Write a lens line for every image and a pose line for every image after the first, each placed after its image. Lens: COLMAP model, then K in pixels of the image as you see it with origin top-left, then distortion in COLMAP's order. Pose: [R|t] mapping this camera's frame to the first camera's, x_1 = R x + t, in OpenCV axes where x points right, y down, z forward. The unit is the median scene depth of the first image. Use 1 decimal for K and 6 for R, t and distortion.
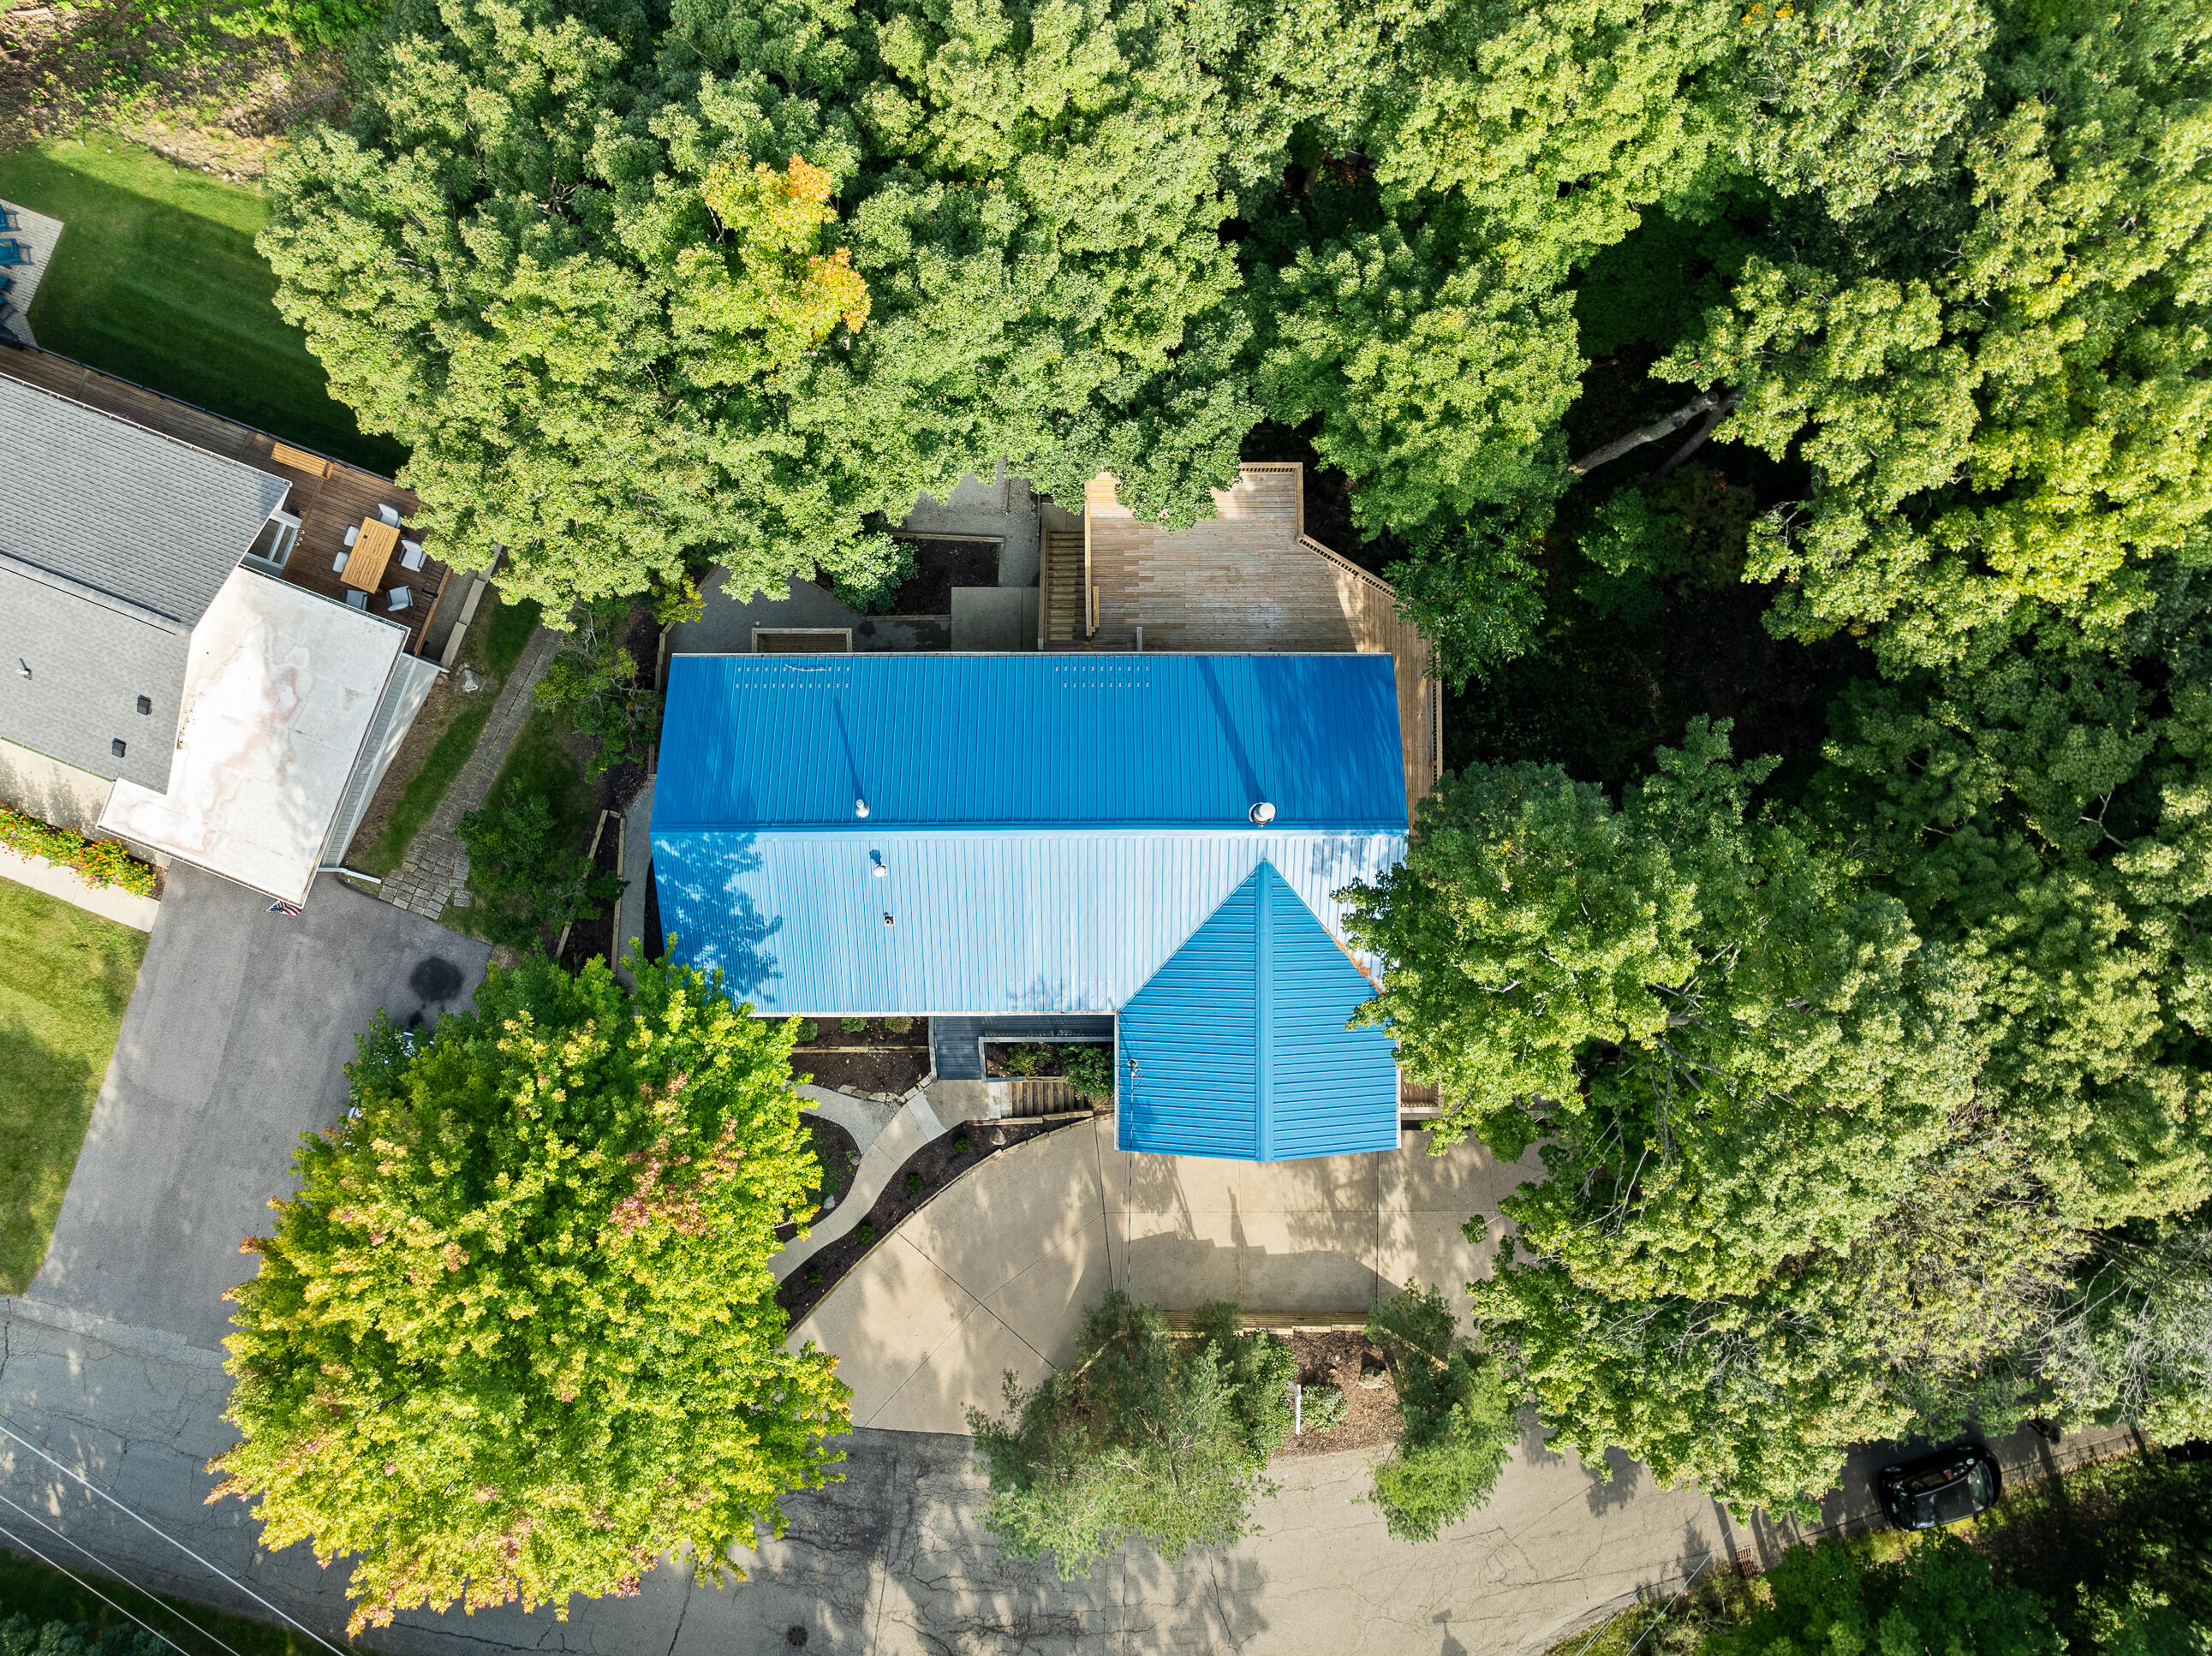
lens RADIAL K [[1628.0, 0, 1106.5], [0, 1628.0, 782.8], [0, 0, 1]] dist [-0.023291, 0.010336]
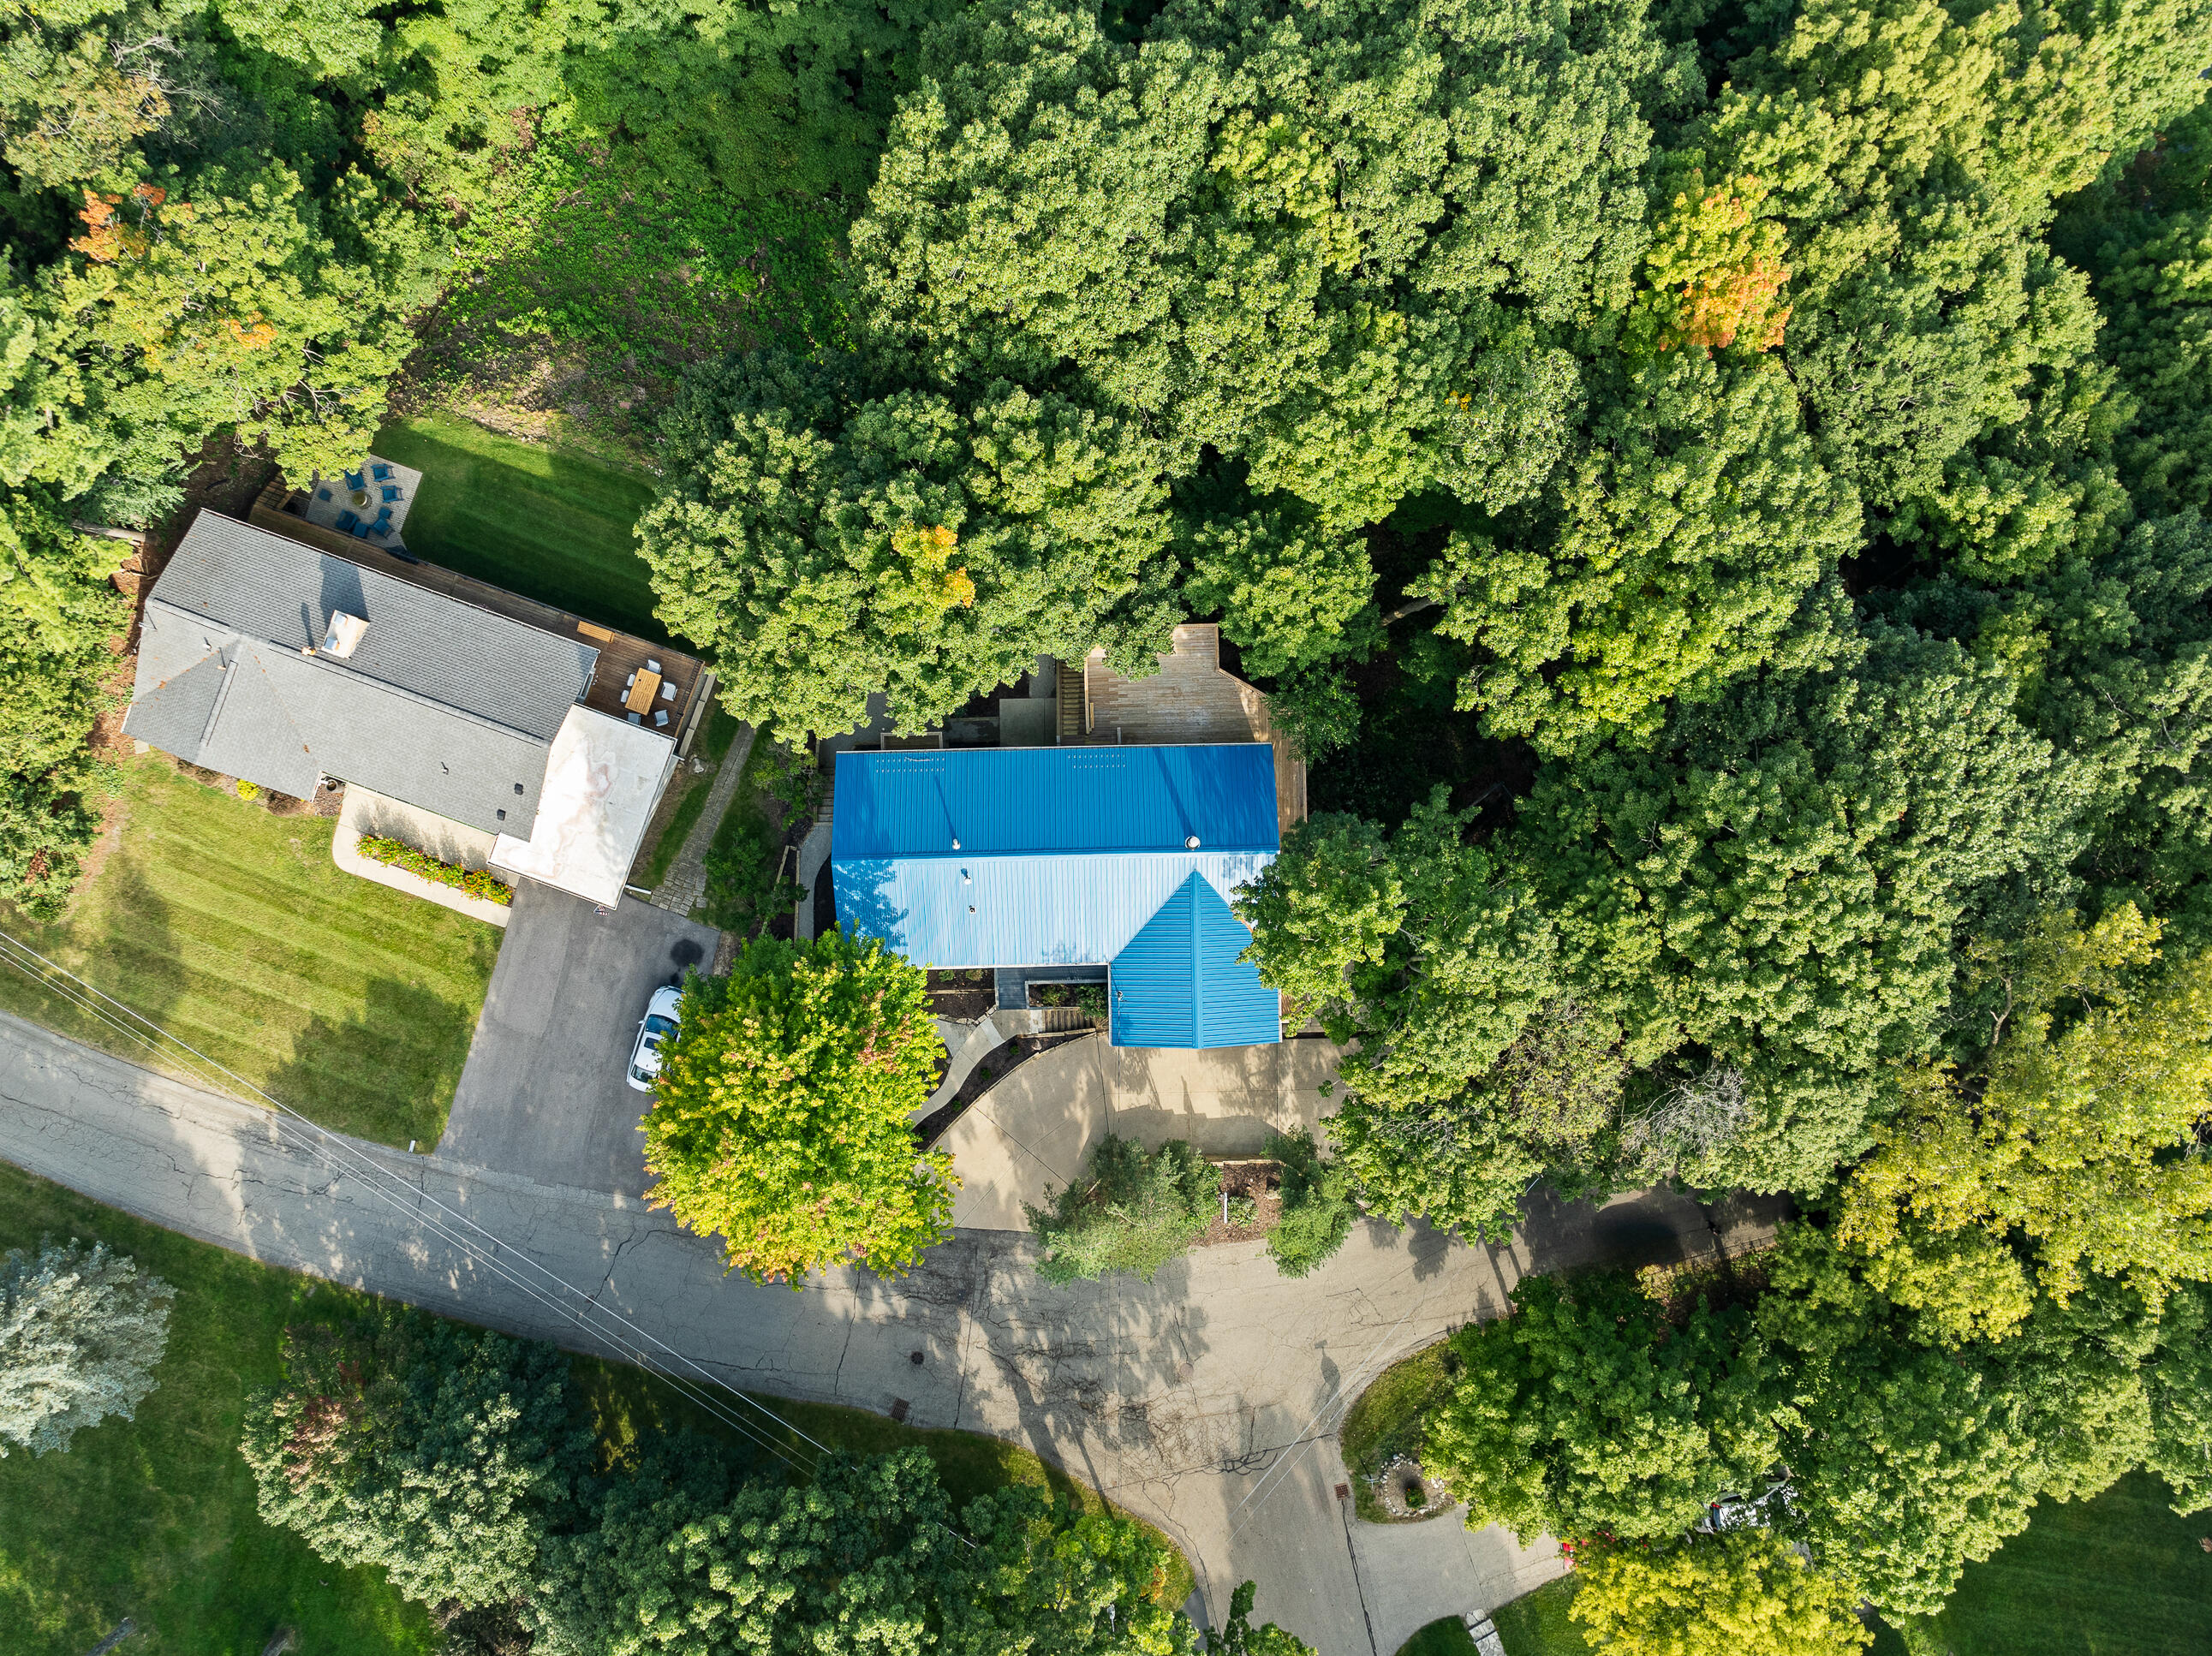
lens RADIAL K [[1628.0, 0, 1106.5], [0, 1628.0, 782.8], [0, 0, 1]] dist [-0.023291, 0.010336]
pose [[0.999826, -0.018109, 0.004366, -0.000079], [0.018110, 0.999836, -0.000189, -0.052971], [-0.004362, 0.000268, 0.999990, -0.817729]]
